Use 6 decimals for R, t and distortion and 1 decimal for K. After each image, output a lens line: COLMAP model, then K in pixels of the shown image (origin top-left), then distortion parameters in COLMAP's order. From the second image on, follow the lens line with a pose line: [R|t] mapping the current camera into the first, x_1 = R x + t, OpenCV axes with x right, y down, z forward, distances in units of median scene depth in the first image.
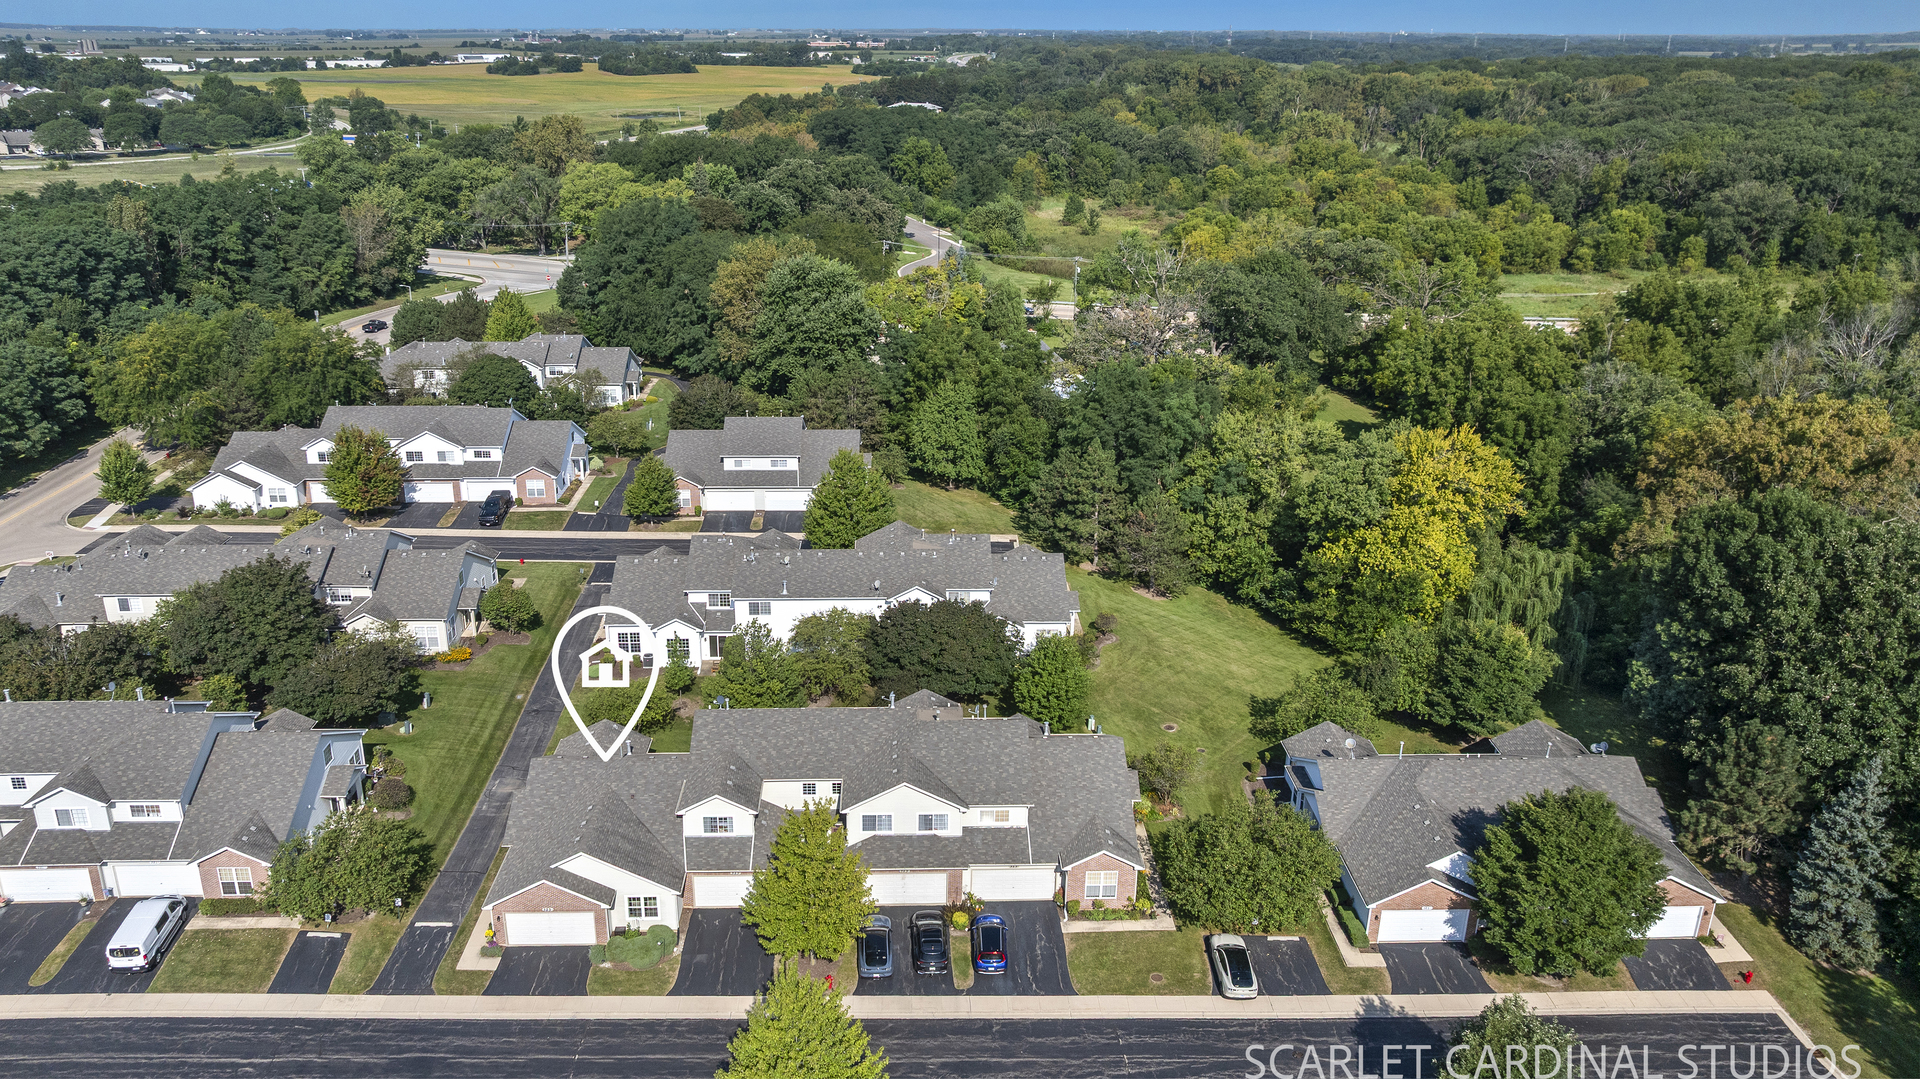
lens RADIAL K [[1361.2, 0, 953.0], [0, 1361.2, 546.7], [0, 0, 1]] dist [-0.024353, 0.022903]
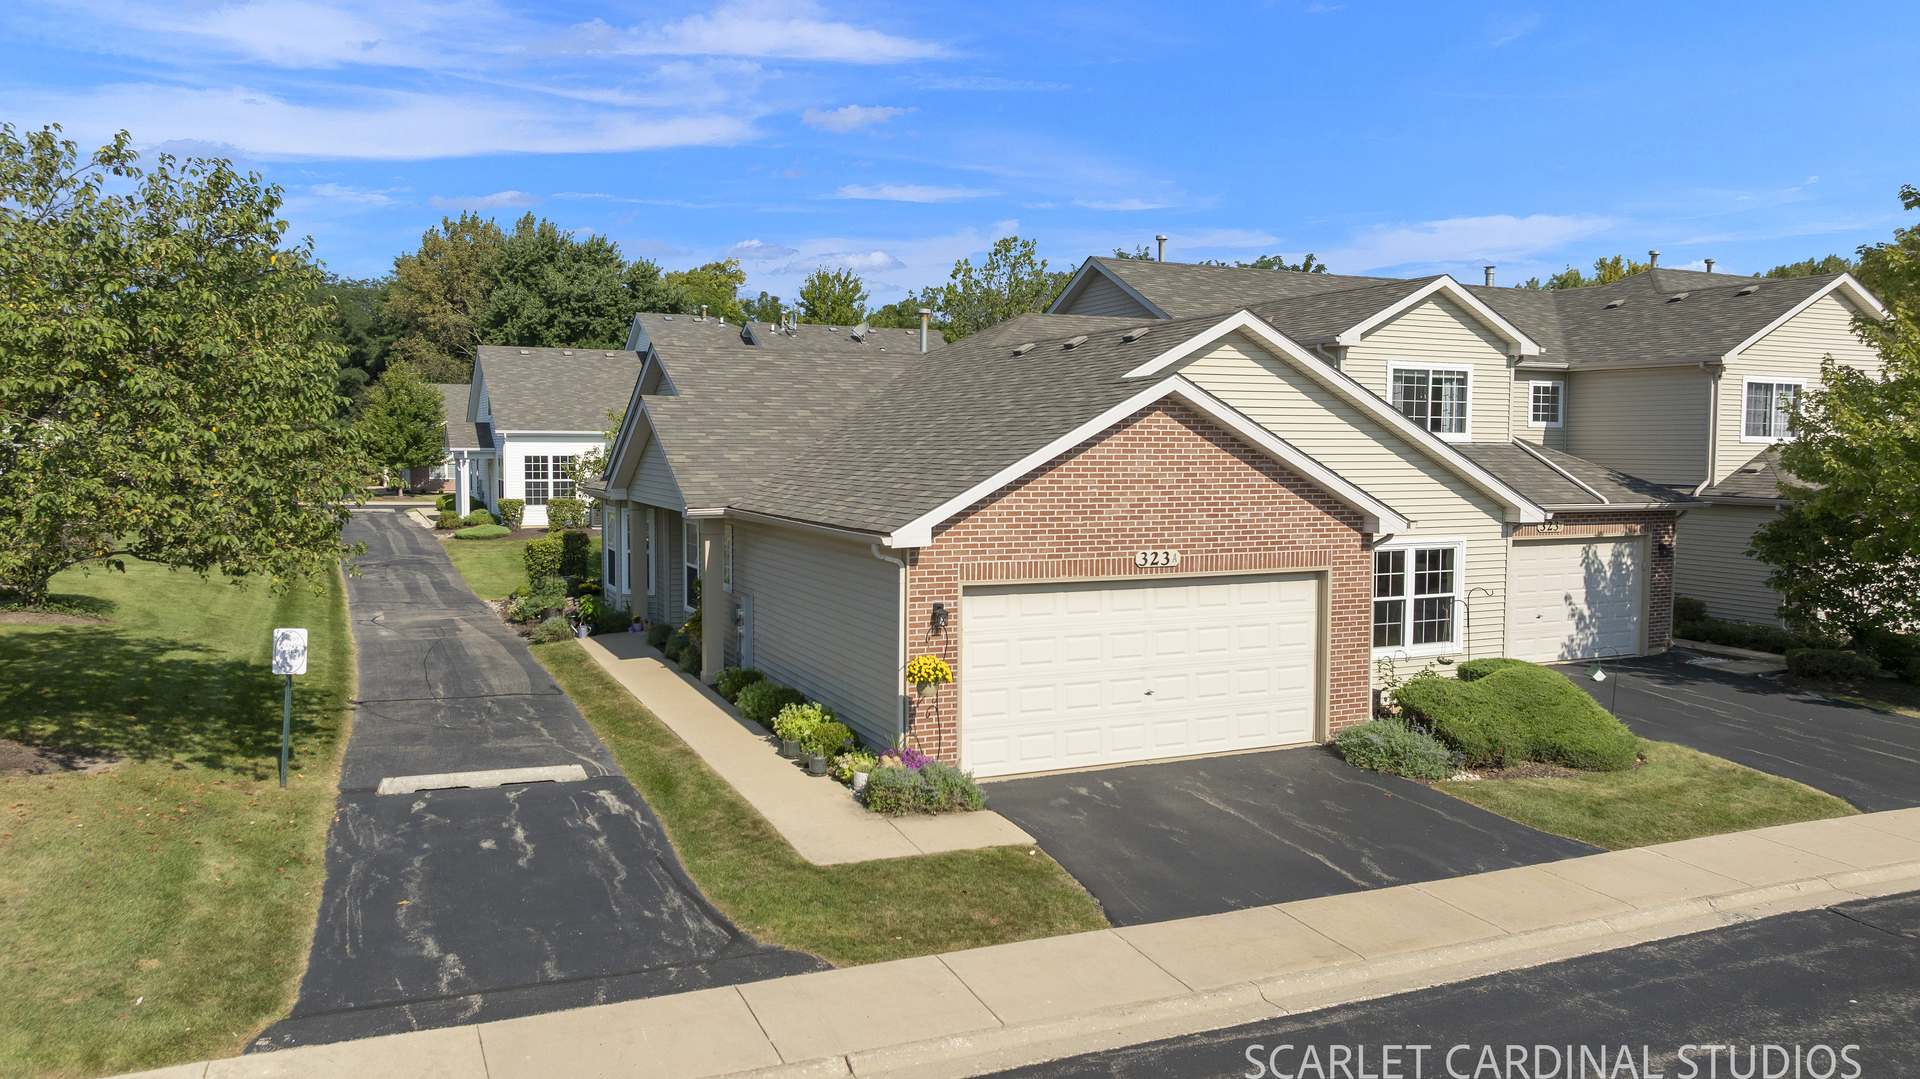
lens RADIAL K [[1361.2, 0, 962.6], [0, 1361.2, 550.5], [0, 0, 1]] dist [-0.024353, 0.022903]
pose [[0.924685, -0.043498, 0.378240, -0.221129], [0.147429, 0.956857, -0.250380, 0.171091], [-0.351030, 0.287286, 0.891204, 0.450666]]
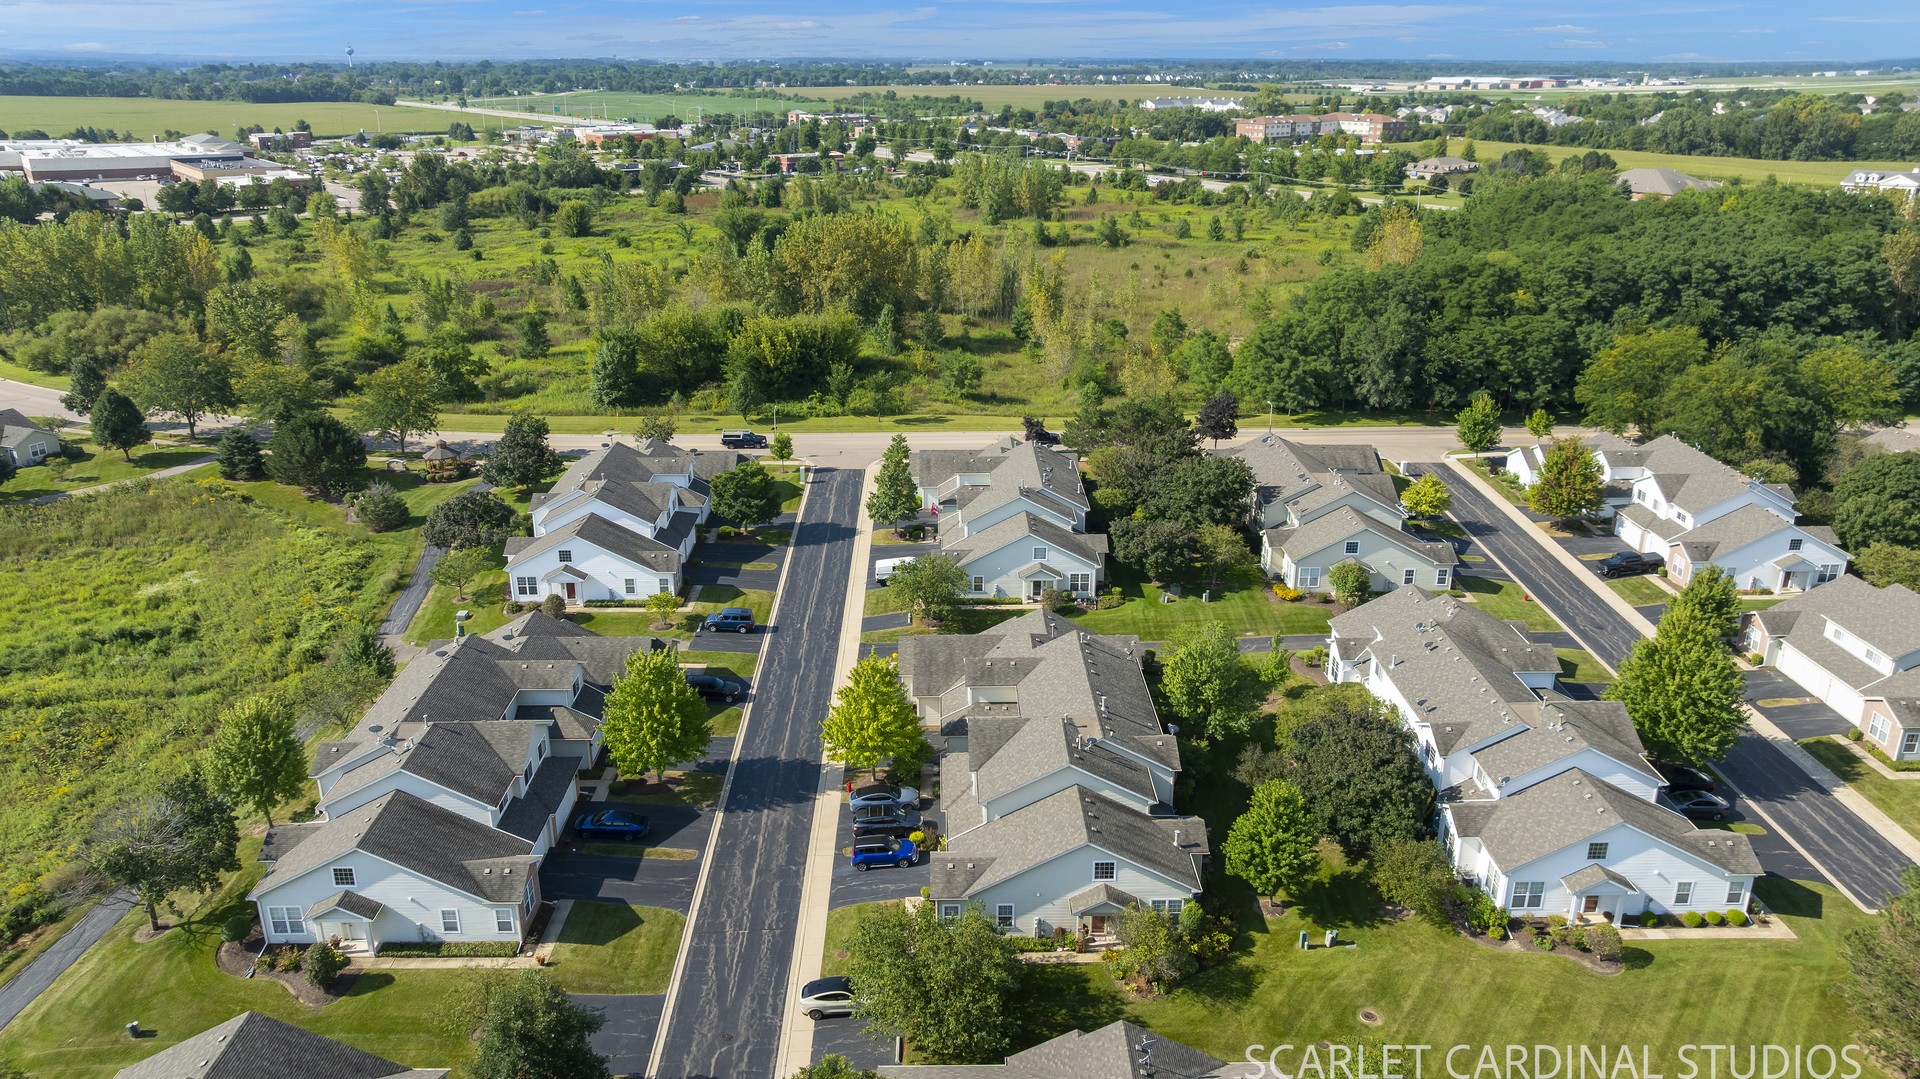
lens RADIAL K [[1361.2, 0, 968.9], [0, 1361.2, 539.7], [0, 0, 1]] dist [-0.024353, 0.022903]
pose [[-0.016641, 0.325089, -0.945537, 0.560552], [-0.355436, 0.881975, 0.309491, -0.174049], [0.934553, 0.341228, 0.100871, 0.476888]]
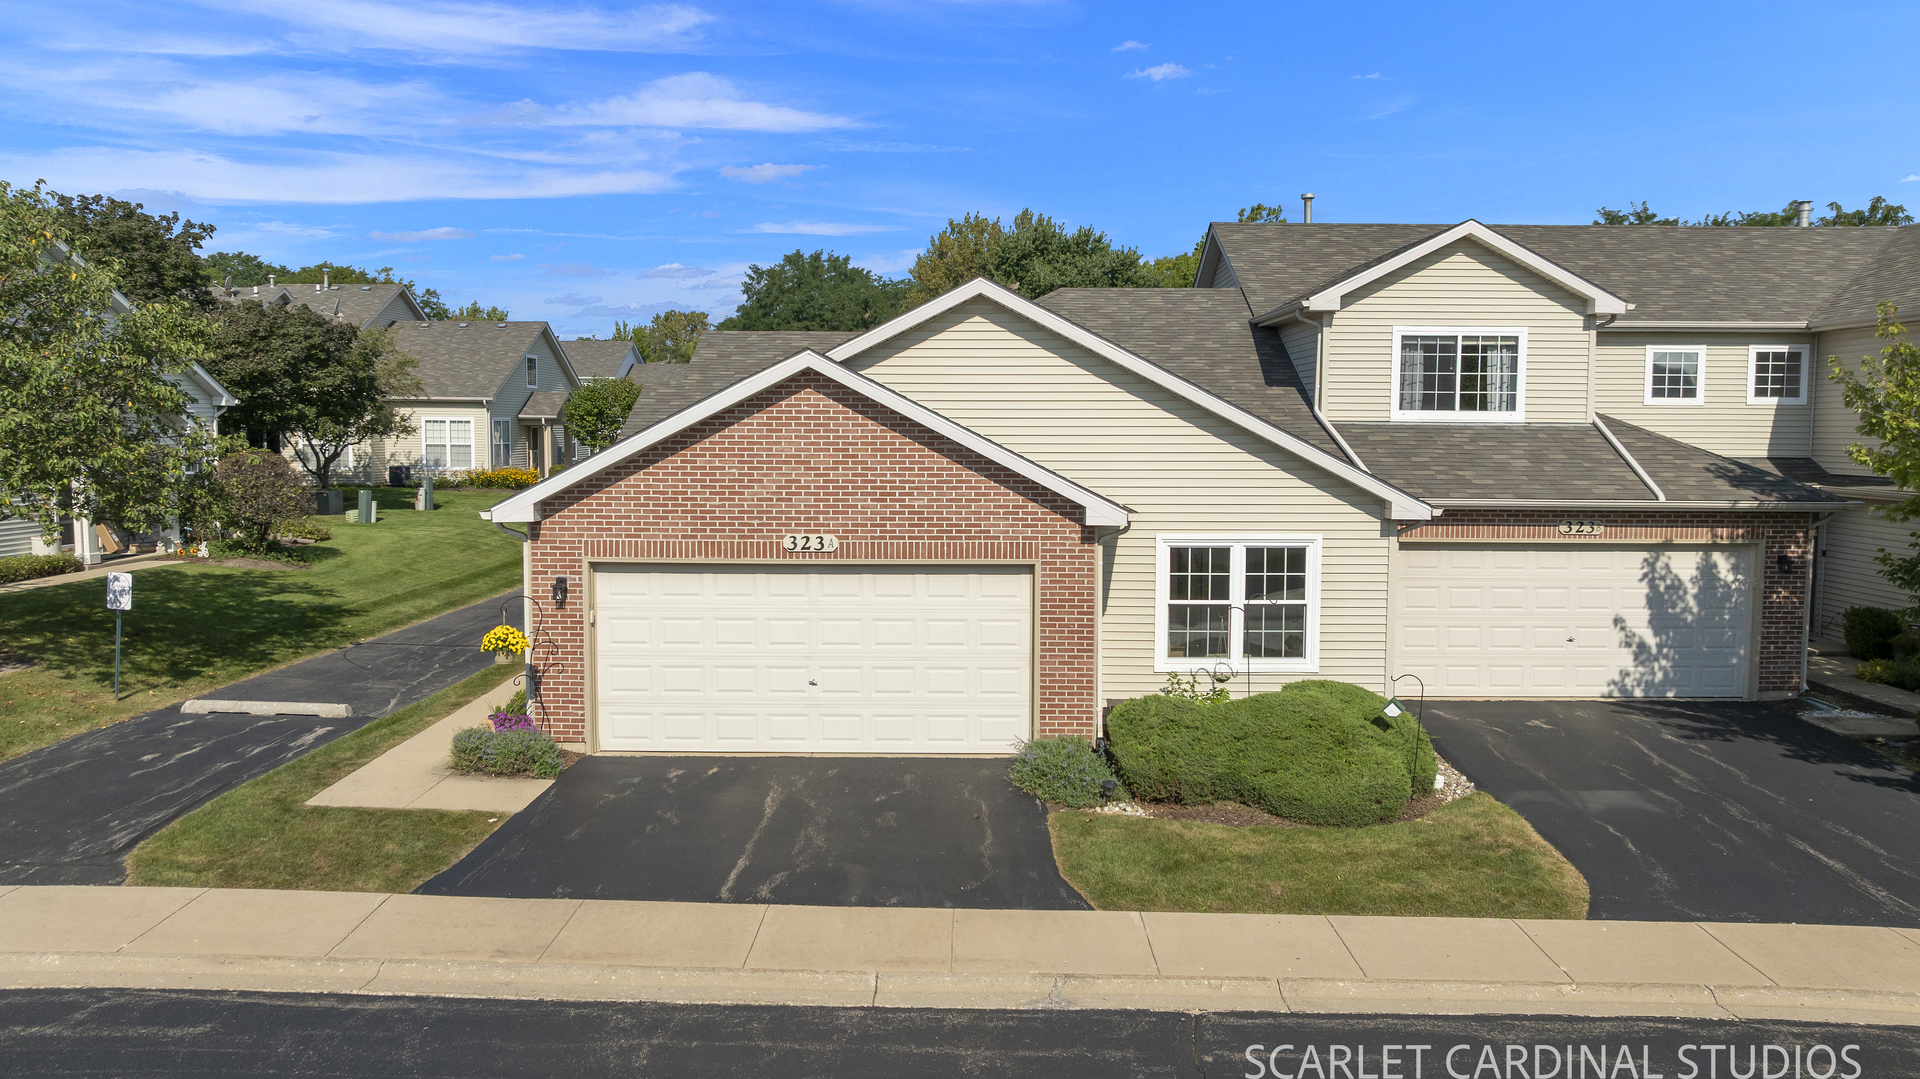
lens RADIAL K [[1361.2, 0, 953.1], [0, 1361.2, 531.9], [0, 0, 1]] dist [-0.024353, 0.022903]
pose [[0.998263, -0.010403, -0.057990, -0.145224], [-0.006620, 0.958248, -0.285862, 0.175886], [0.058543, 0.285749, 0.956515, 0.442645]]
